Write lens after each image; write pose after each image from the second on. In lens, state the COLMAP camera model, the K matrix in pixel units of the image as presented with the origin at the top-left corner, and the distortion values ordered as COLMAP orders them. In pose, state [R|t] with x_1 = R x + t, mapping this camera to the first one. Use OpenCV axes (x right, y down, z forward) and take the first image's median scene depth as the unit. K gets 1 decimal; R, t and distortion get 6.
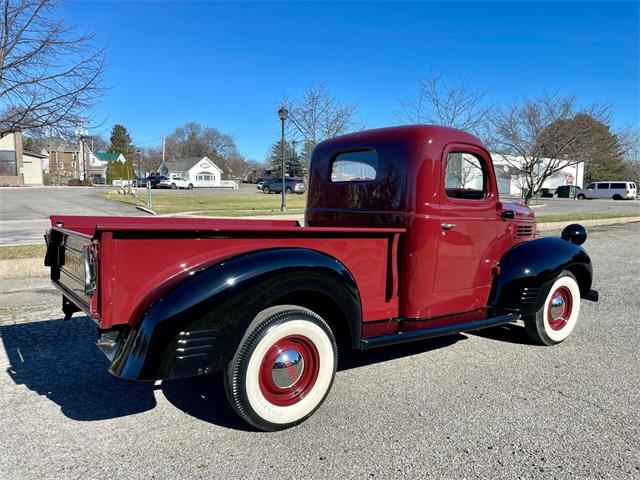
lens RADIAL K [[510.7, 0, 320.4], [0, 510.7, 244.0], [0, 0, 1]] dist [0.093719, -0.134573]
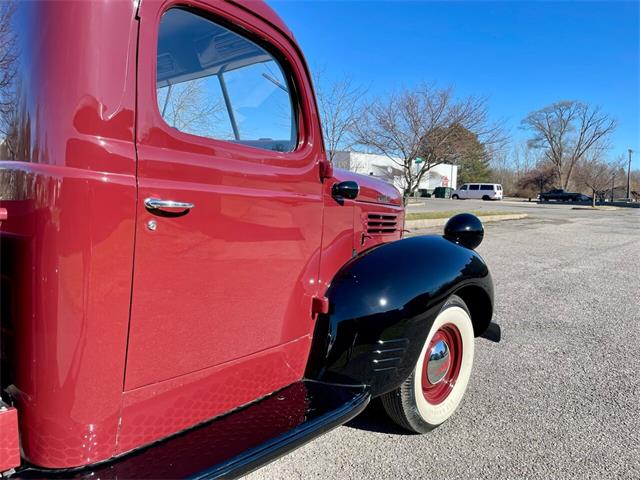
lens RADIAL K [[492.0, 0, 319.5], [0, 492.0, 239.1], [0, 0, 1]] dist [0.090164, -0.126547]
pose [[0.979982, 0.000166, 0.199087, 0.081101], [0.000524, 0.999994, -0.003413, -0.002779], [-0.199087, 0.003449, 0.979976, 0.180245]]
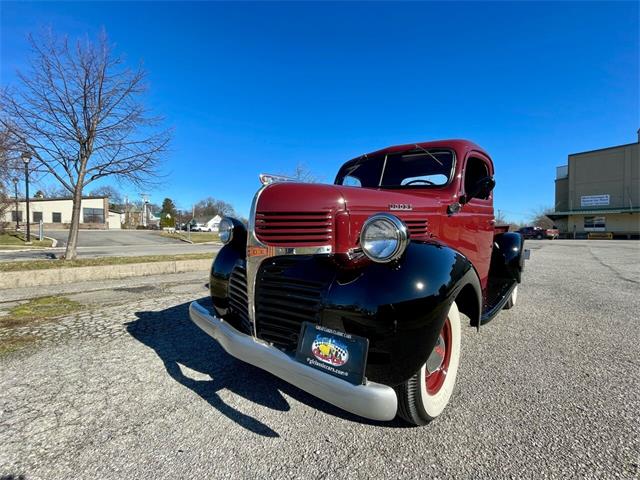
lens RADIAL K [[262.3, 0, 320.0], [0, 262.3, 240.0], [0, 0, 1]] dist [-0.000394, -0.000054]
pose [[0.986866, -0.002030, 0.161530, -0.081194], [0.015500, 0.996497, -0.082179, 0.016072], [-0.160797, 0.083603, 0.983440, 0.146179]]
